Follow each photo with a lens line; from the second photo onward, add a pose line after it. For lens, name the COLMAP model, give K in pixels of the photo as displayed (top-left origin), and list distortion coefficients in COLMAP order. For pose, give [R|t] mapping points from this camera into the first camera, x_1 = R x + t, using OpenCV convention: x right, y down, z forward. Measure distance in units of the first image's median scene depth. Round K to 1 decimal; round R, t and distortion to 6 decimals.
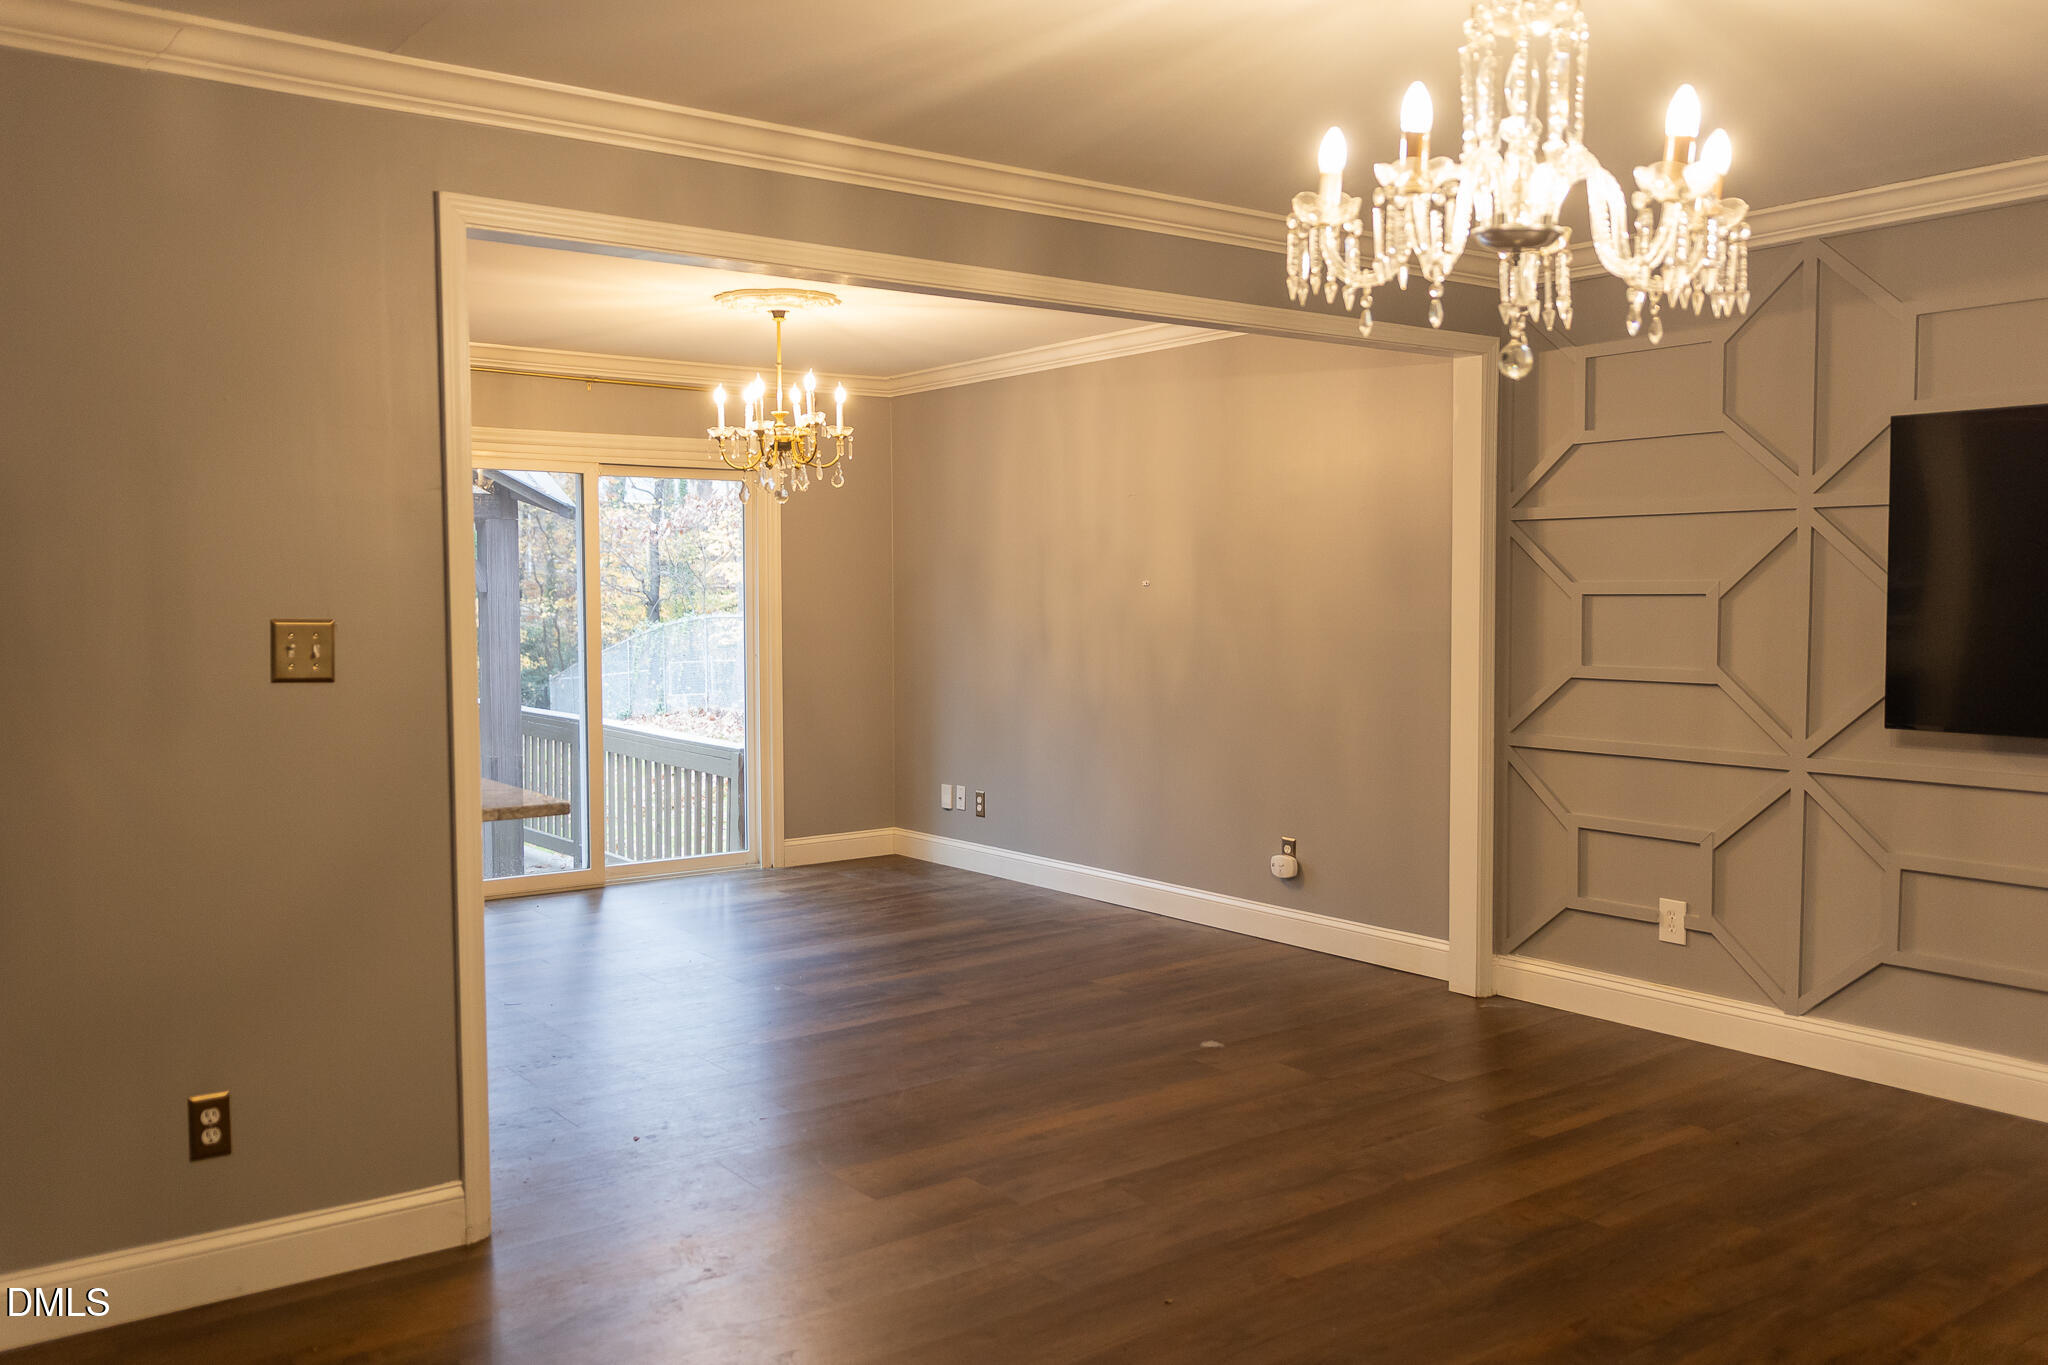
lens RADIAL K [[1675.0, 0, 1018.1], [0, 1675.0, 676.1], [0, 0, 1]] dist [-0.000174, 0.001331]
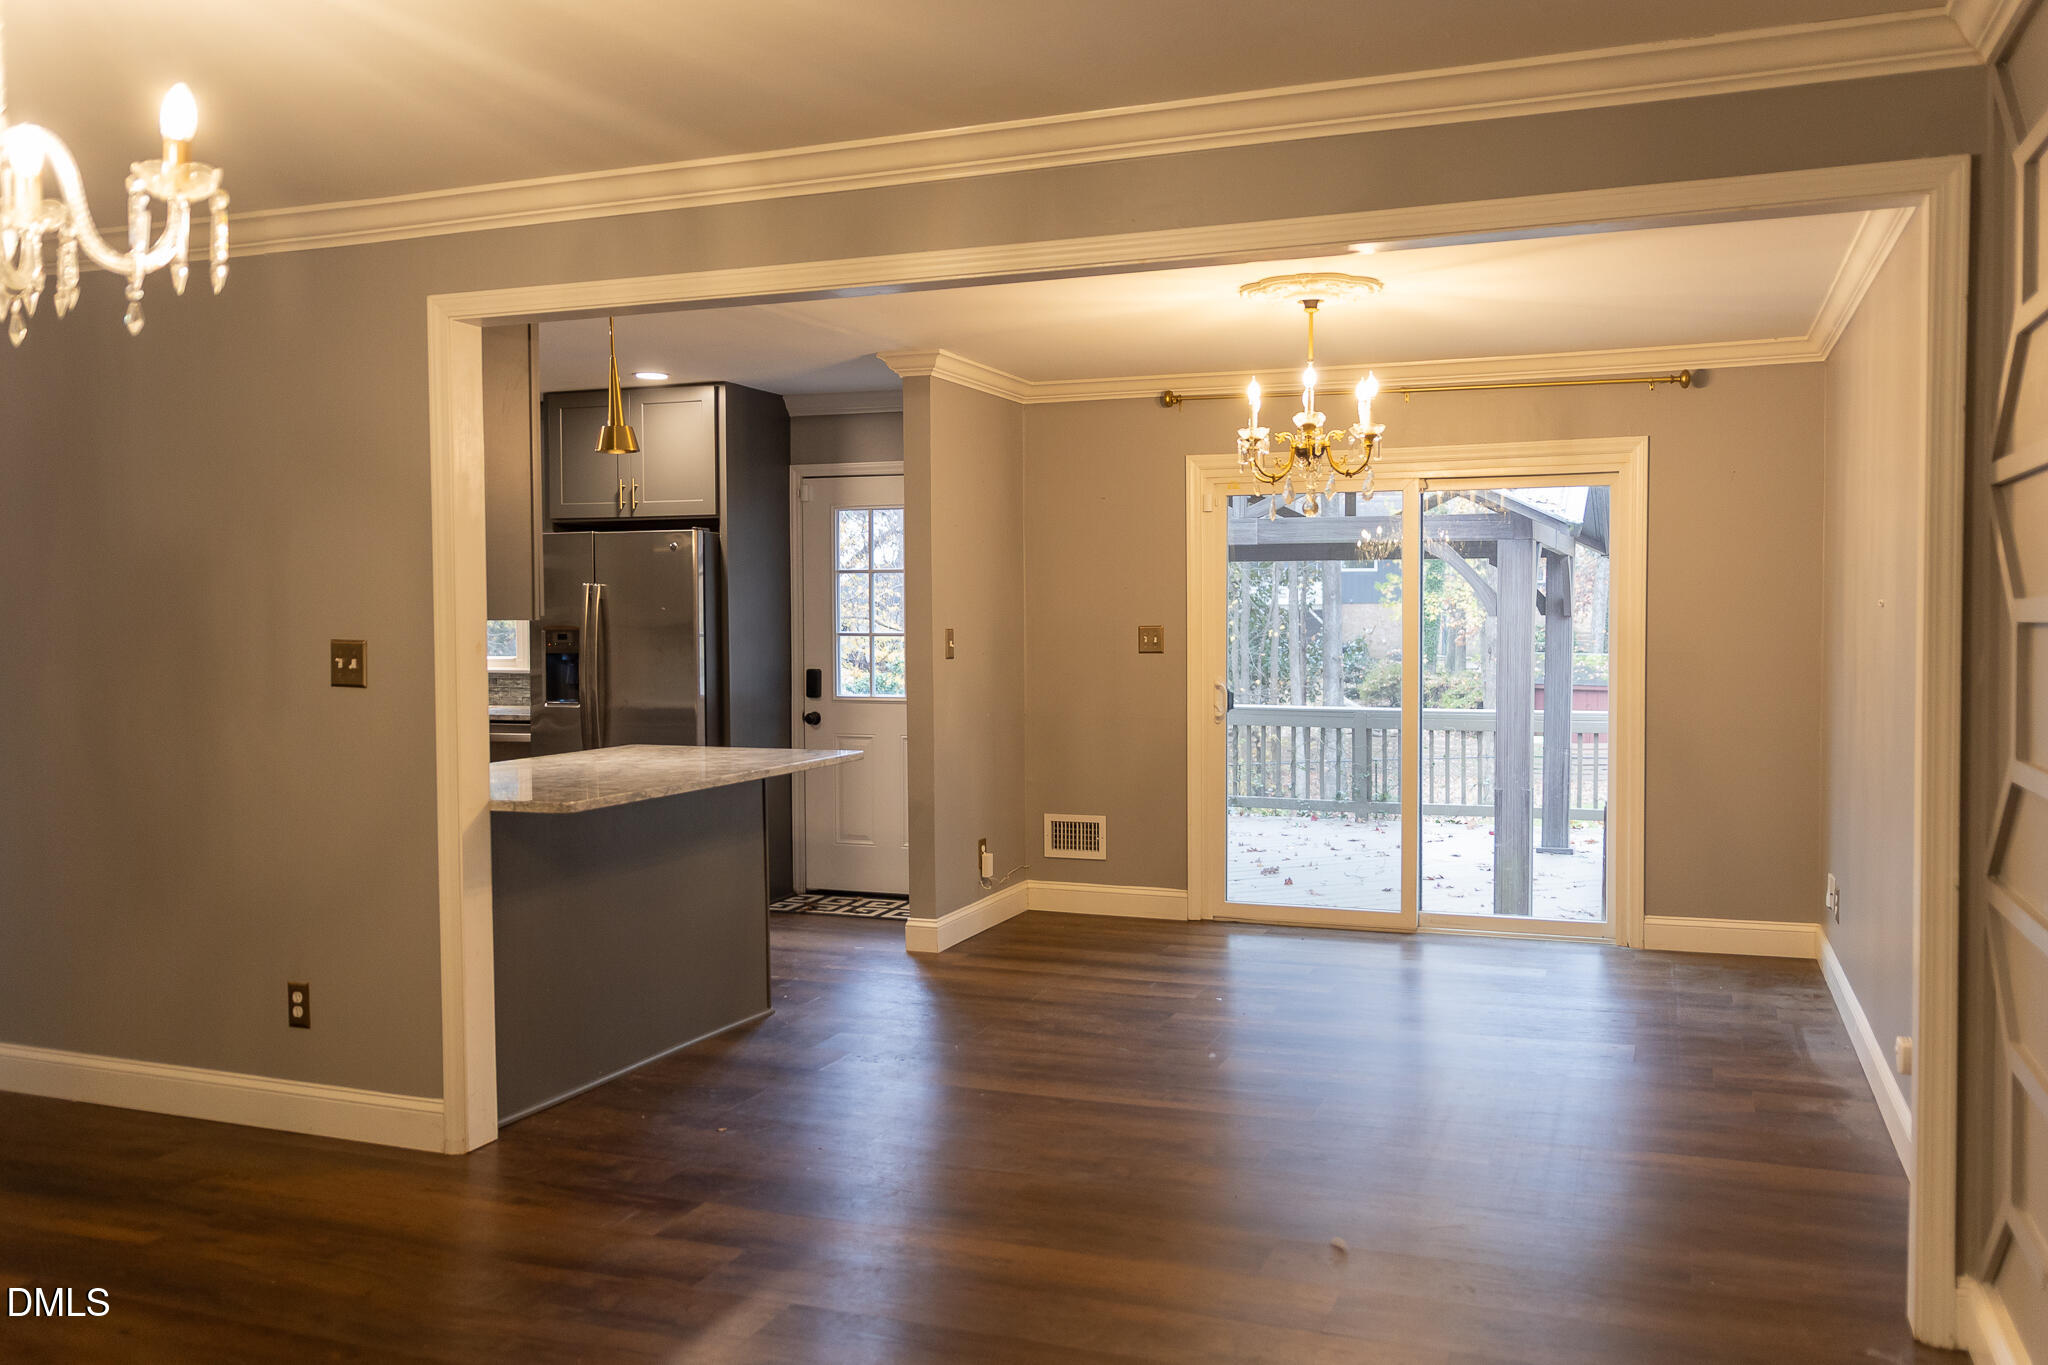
lens RADIAL K [[1675.0, 0, 1024.1], [0, 1675.0, 671.0], [0, 0, 1]] dist [-0.000174, 0.001331]
pose [[0.535197, 0.027996, -0.844263, 0.618102], [-0.041690, 0.999108, 0.006702, -0.025040], [0.843698, 0.031611, 0.535886, 0.468147]]
